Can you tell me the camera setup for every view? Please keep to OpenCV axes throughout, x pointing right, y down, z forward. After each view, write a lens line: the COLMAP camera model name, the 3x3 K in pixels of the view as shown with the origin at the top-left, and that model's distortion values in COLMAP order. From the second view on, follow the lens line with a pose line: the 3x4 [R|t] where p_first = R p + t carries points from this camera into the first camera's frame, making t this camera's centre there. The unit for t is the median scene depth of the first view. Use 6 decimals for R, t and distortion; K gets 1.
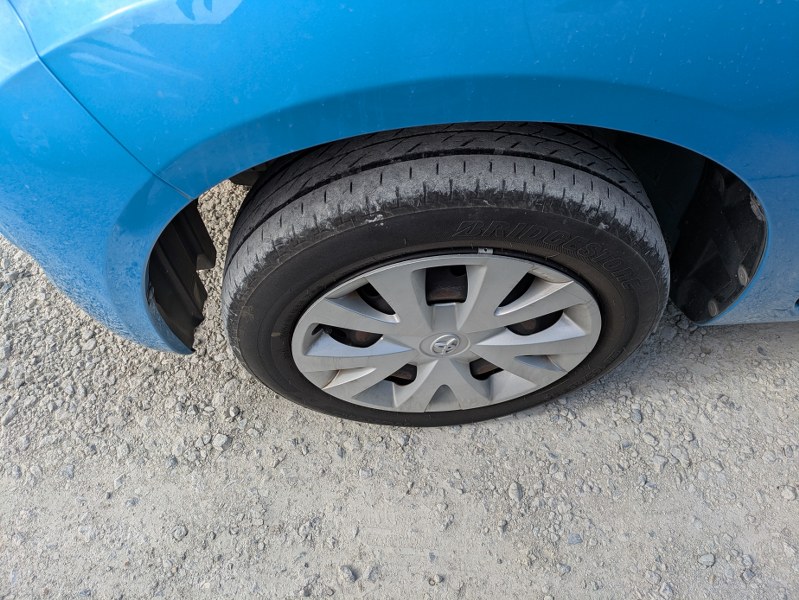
lens RADIAL K [[593.7, 0, 399.5], [0, 593.7, 300.0], [0, 0, 1]] dist [0.033887, -0.011057]
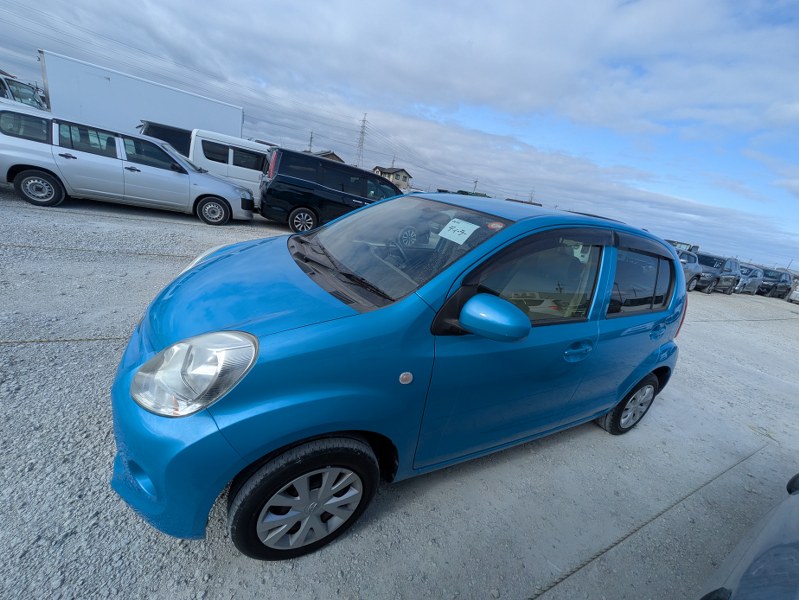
lens RADIAL K [[316.0, 0, 399.5], [0, 316.0, 300.0], [0, 0, 1]] dist [-0.001959, 0.000333]
pose [[0.887573, 0.059926, 0.456753, -0.286414], [0.211443, 0.827895, -0.519501, 0.116248], [-0.409275, 0.557673, 0.722146, -0.776241]]
